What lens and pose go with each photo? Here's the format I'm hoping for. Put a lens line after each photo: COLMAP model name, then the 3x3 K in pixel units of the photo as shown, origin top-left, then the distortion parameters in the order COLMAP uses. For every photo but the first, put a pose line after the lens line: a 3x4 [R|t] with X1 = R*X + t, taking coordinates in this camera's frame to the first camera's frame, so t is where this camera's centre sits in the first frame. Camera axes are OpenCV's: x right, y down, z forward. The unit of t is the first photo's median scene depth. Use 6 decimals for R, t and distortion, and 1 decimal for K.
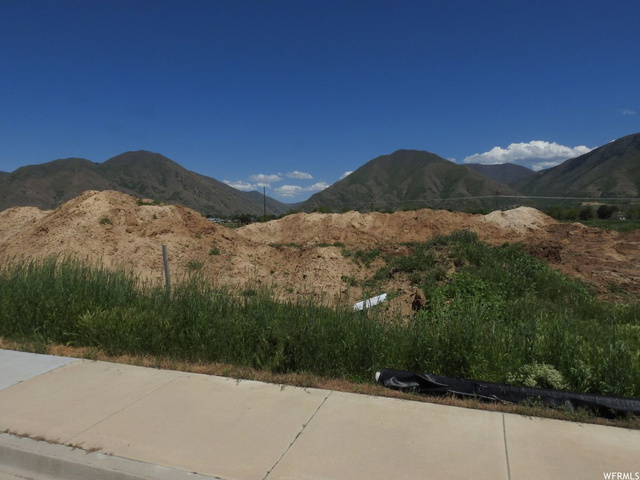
lens RADIAL K [[461.2, 0, 320.4], [0, 461.2, 241.7], [0, 0, 1]] dist [0.003176, 0.000471]
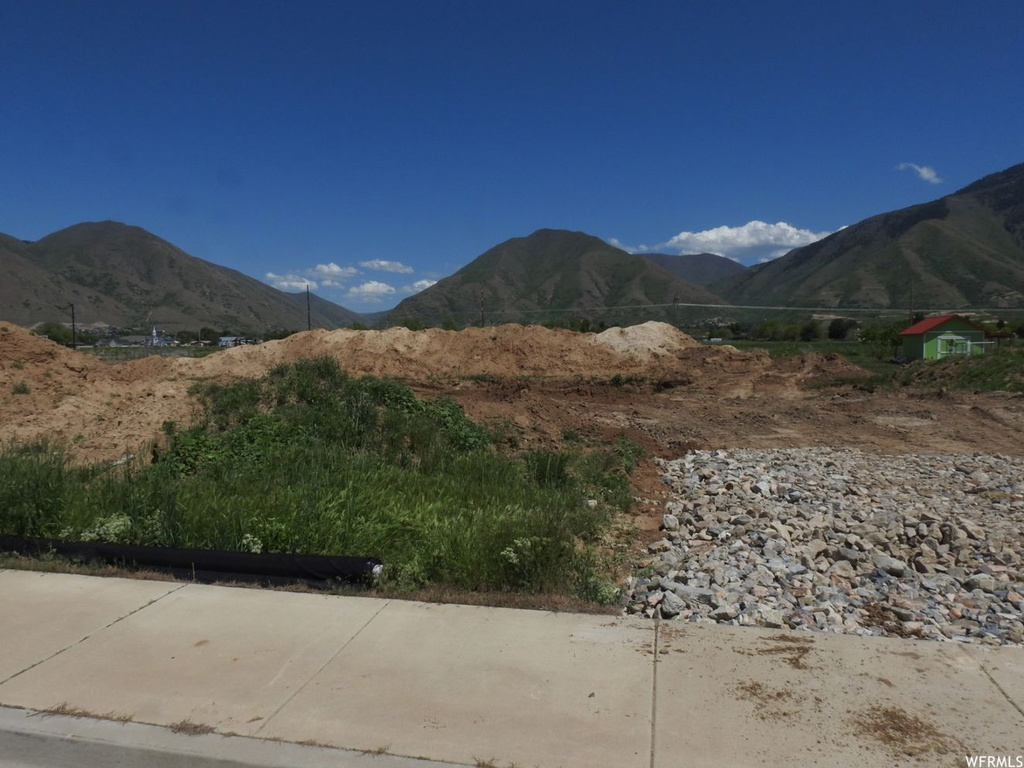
lens RADIAL K [[737.9, 0, 512.9], [0, 737.9, 384.5], [0, 0, 1]] dist [0.003176, 0.000471]
pose [[0.991660, -0.005769, 0.128753, 0.102344], [0.004134, 0.999907, 0.012969, 0.001389], [-0.128816, -0.012328, 0.991592, -0.041559]]
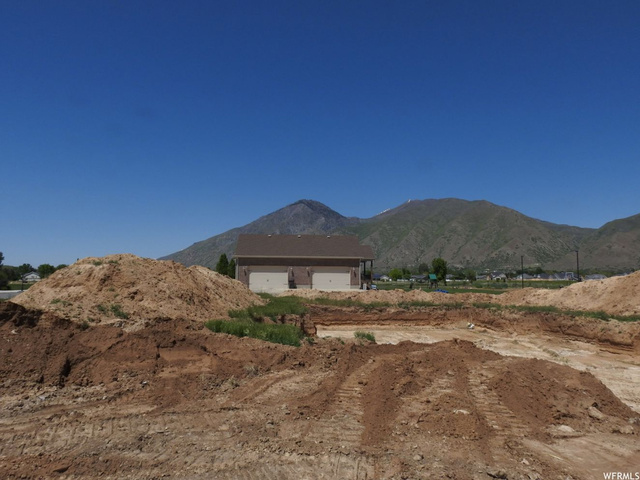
lens RADIAL K [[461.2, 0, 320.2], [0, 461.2, 240.7], [0, 0, 1]] dist [0.003176, 0.000471]
pose [[0.421494, -0.063291, -0.904620, 0.370017], [-0.045510, 0.994828, -0.090806, -0.019574], [0.905688, 0.079443, 0.416434, 0.349939]]
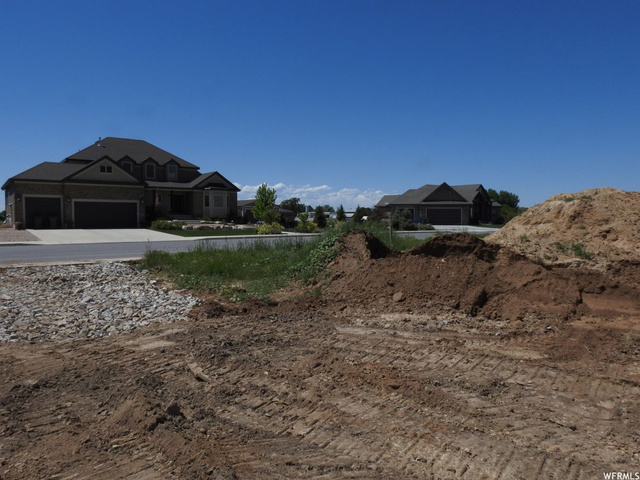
lens RADIAL K [[461.2, 0, 320.2], [0, 461.2, 240.7], [0, 0, 1]] dist [0.003176, 0.000471]
pose [[-0.547039, 0.049827, -0.835623, 0.348997], [-0.028863, 0.996511, 0.078315, -0.017604], [0.836610, 0.066960, -0.543692, 0.383716]]
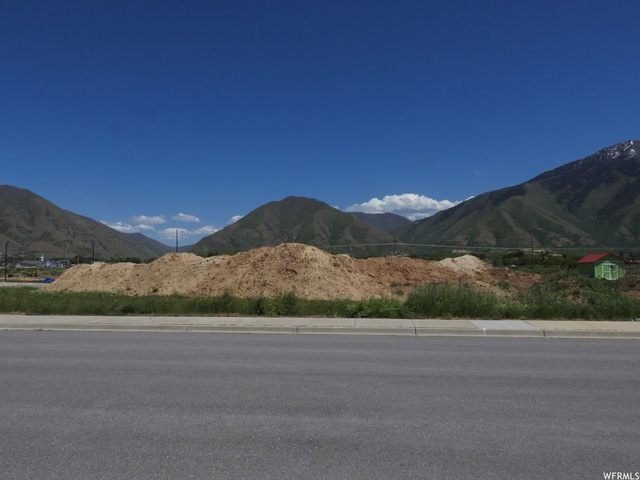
lens RADIAL K [[461.2, 0, 320.7], [0, 461.2, 240.8], [0, 0, 1]] dist [0.003176, 0.000471]
pose [[0.971709, 0.018980, 0.235416, -0.242231], [0.004302, 0.995178, -0.097992, 0.007568], [-0.236140, 0.096232, 0.966942, -0.112938]]
